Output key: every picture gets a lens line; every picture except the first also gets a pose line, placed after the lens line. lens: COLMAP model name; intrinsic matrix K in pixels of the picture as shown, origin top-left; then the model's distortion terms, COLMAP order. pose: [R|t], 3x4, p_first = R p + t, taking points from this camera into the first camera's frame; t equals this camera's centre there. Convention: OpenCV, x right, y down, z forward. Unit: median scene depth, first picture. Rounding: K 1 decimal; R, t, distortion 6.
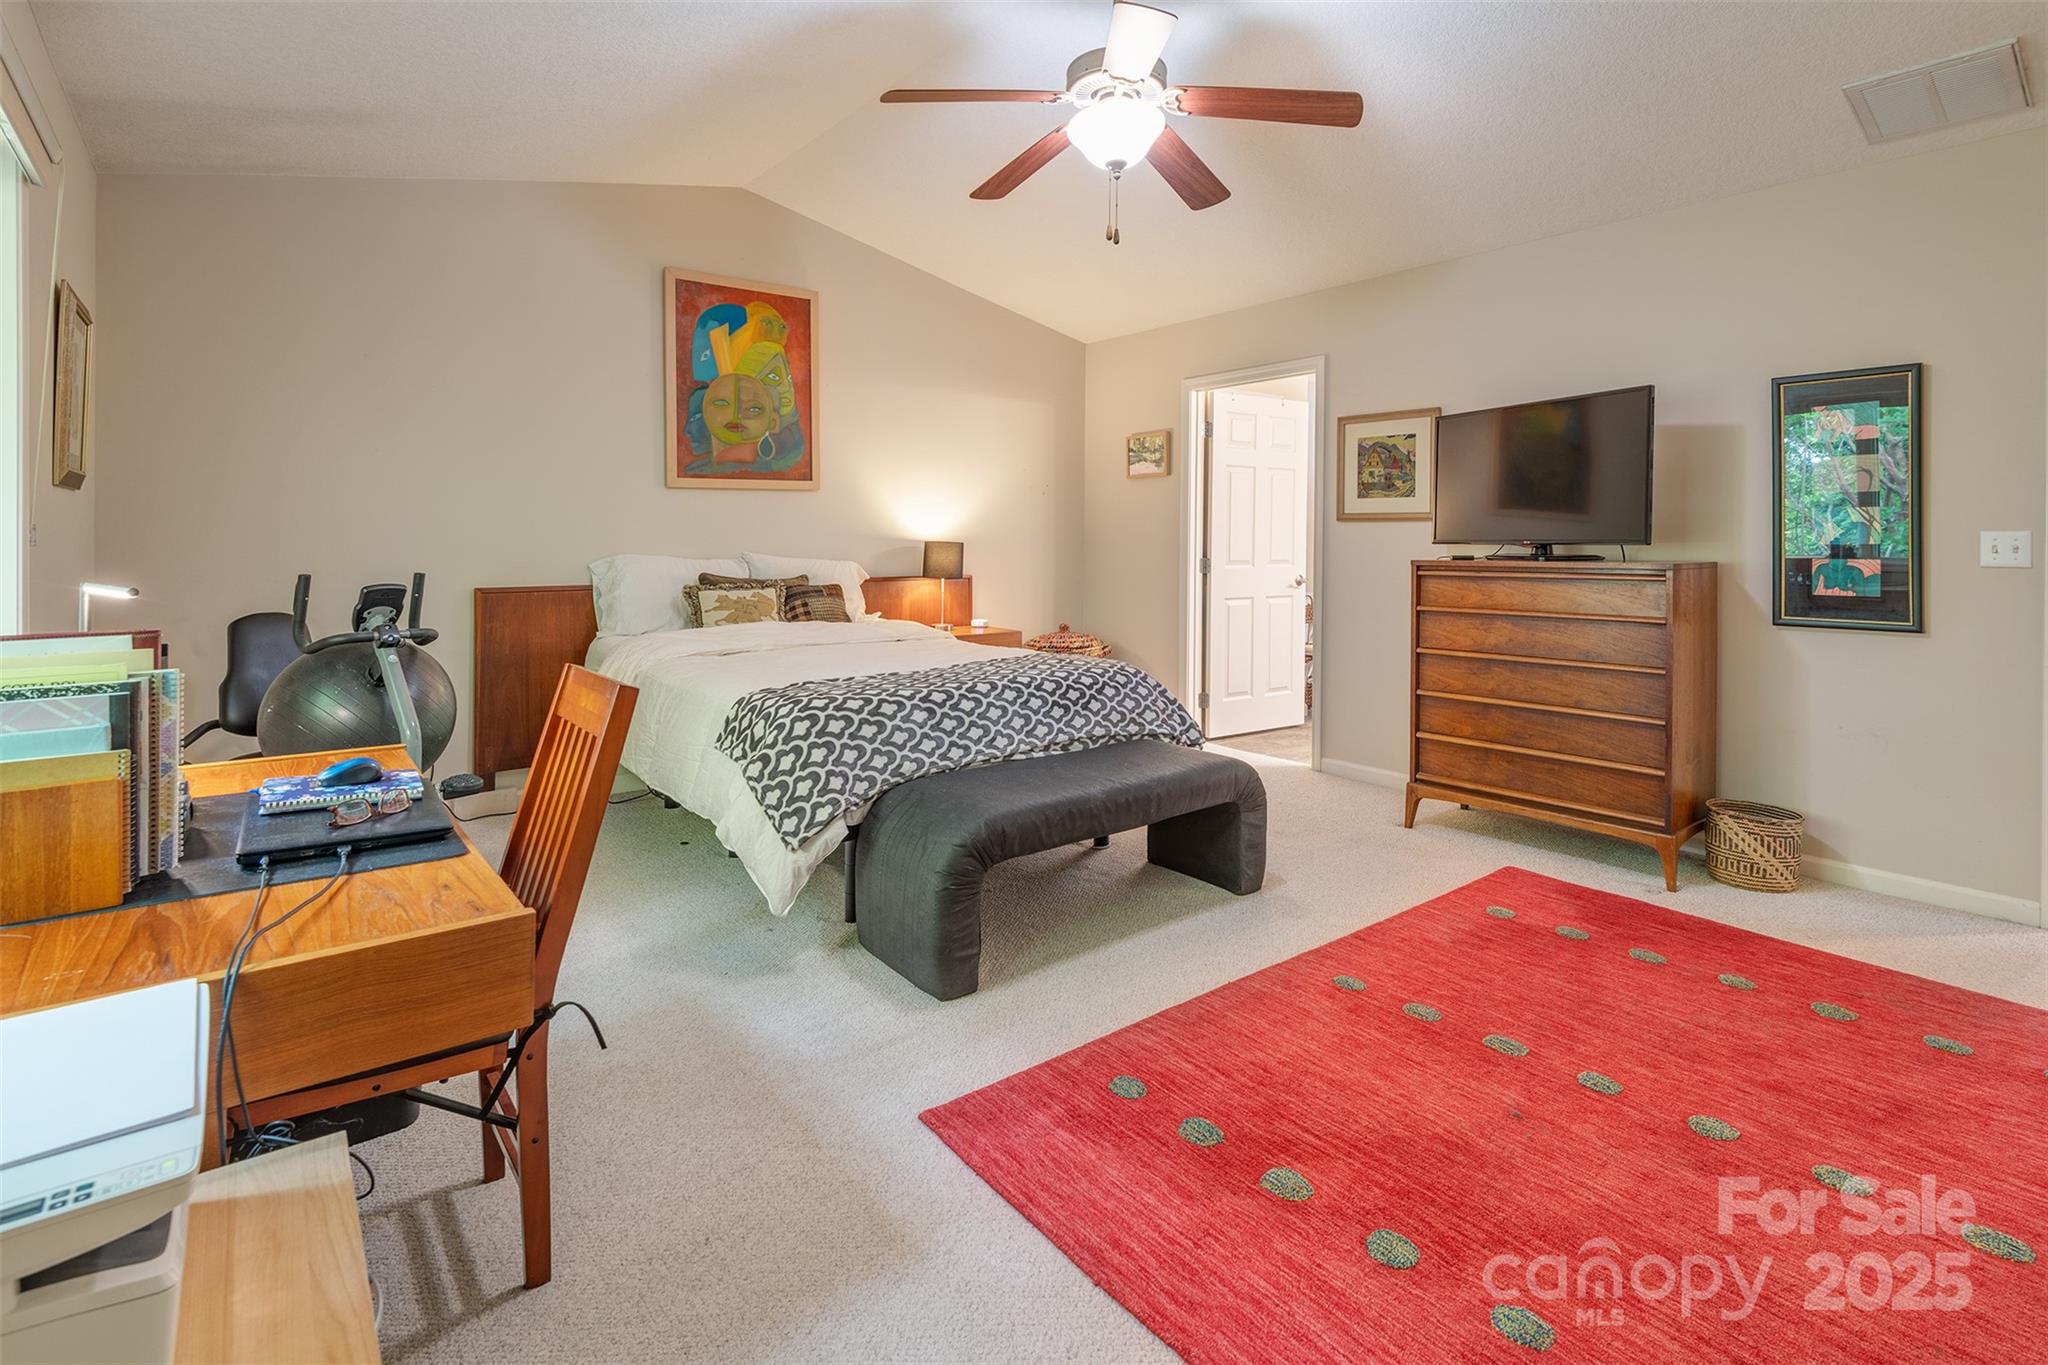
lens RADIAL K [[993.0, 0, 1024.0], [0, 993.0, 682.5], [0, 0, 1]] dist [0.029421, -0.012121]
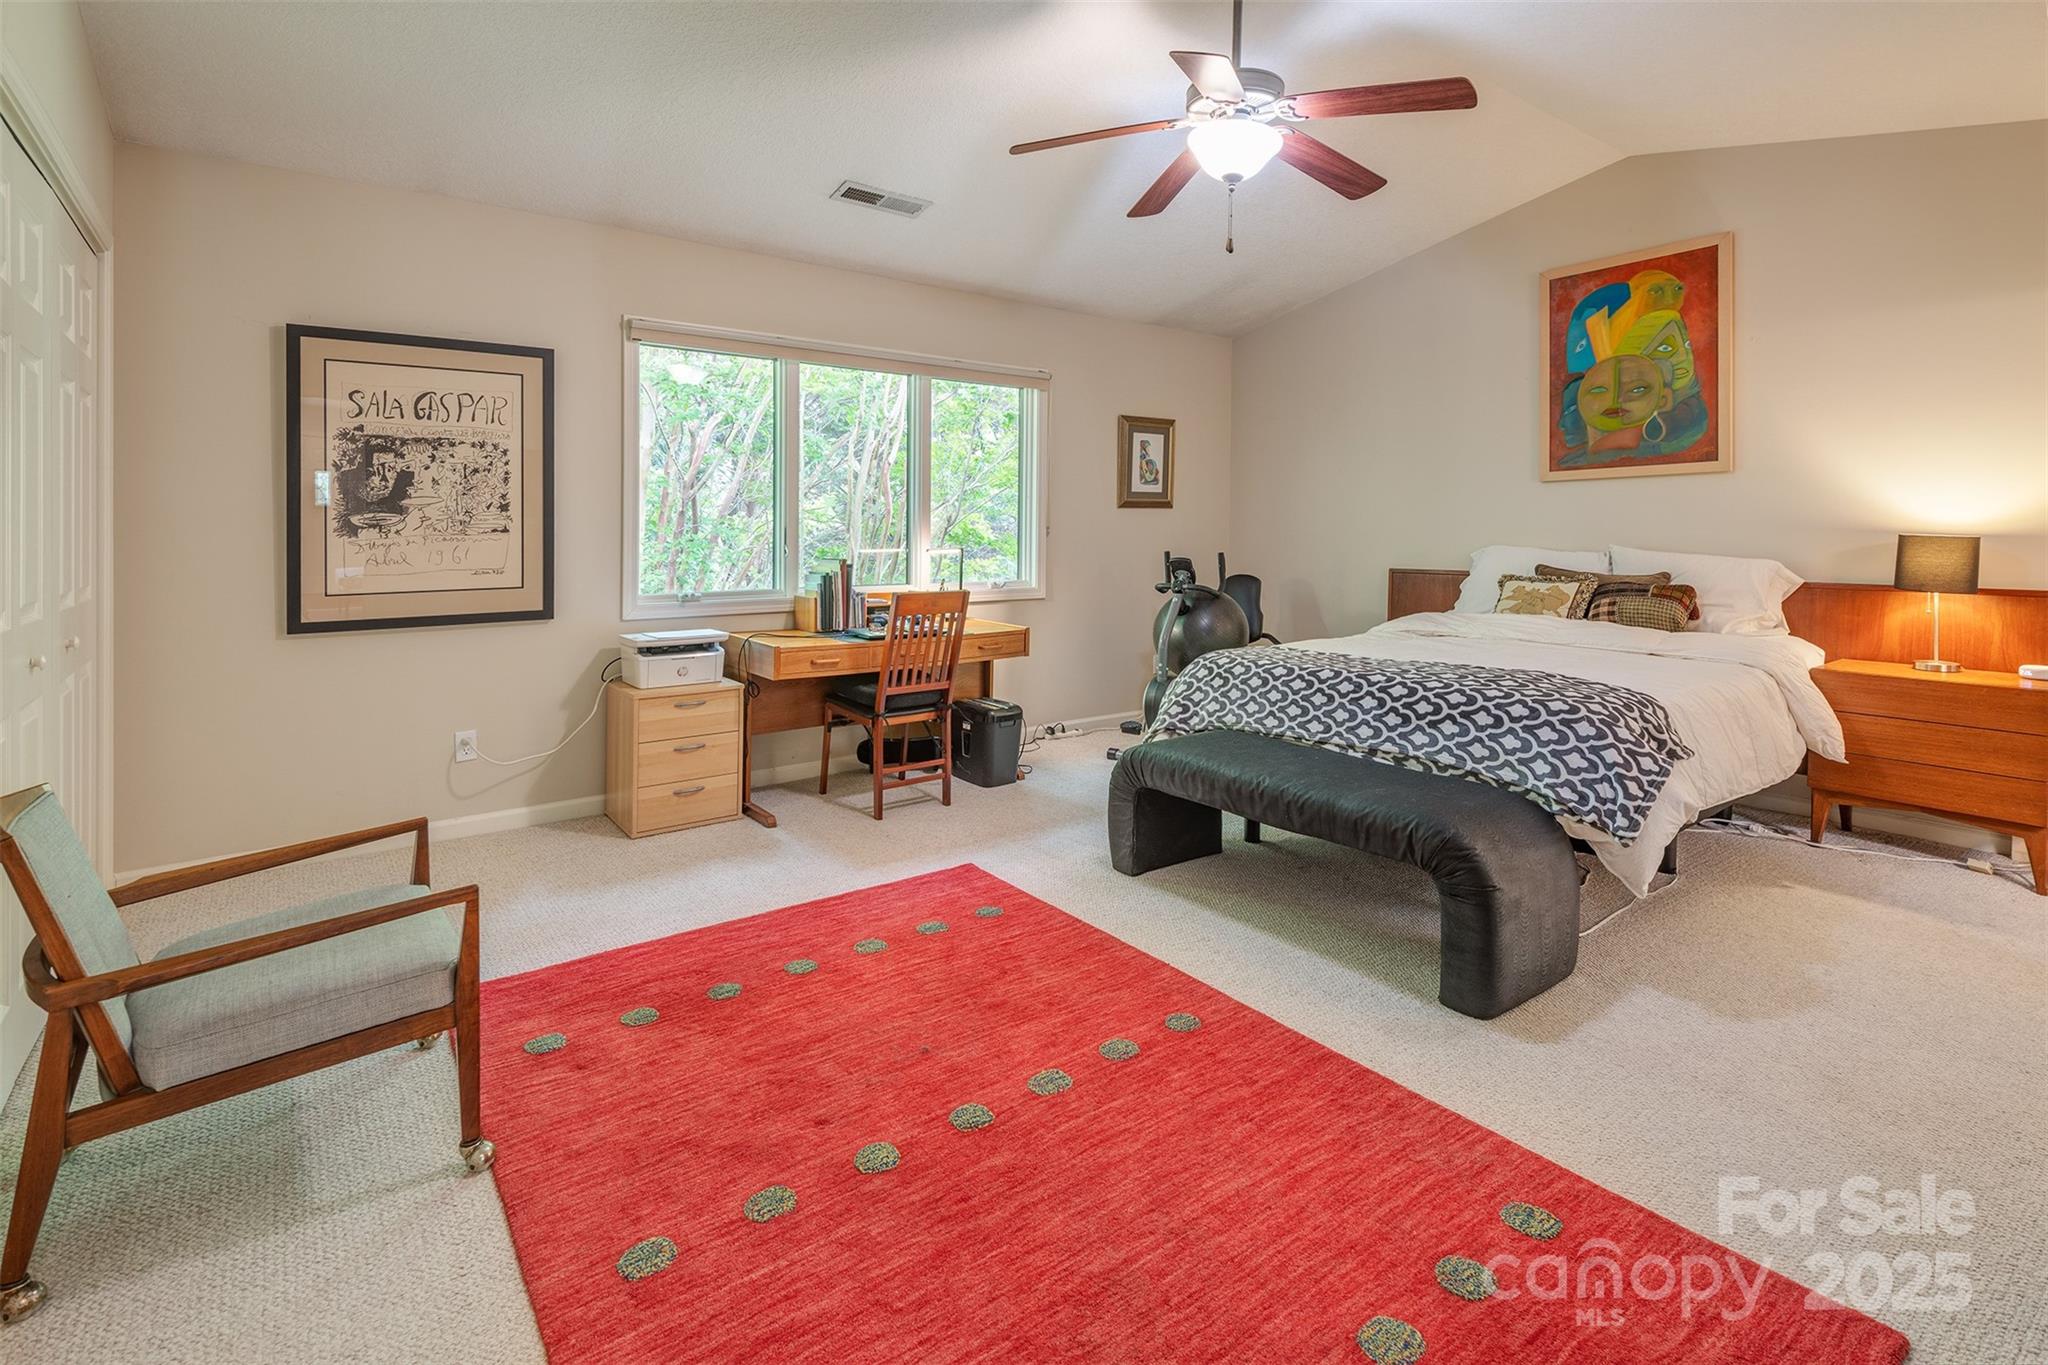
lens RADIAL K [[993.0, 0, 1024.0], [0, 993.0, 682.5], [0, 0, 1]] dist [0.029421, -0.012121]
pose [[-0.047070, 0.152140, -0.987238, 0.731567], [-0.146212, 0.976638, 0.157478, -0.075785], [0.988133, 0.151759, -0.023725, 0.520244]]
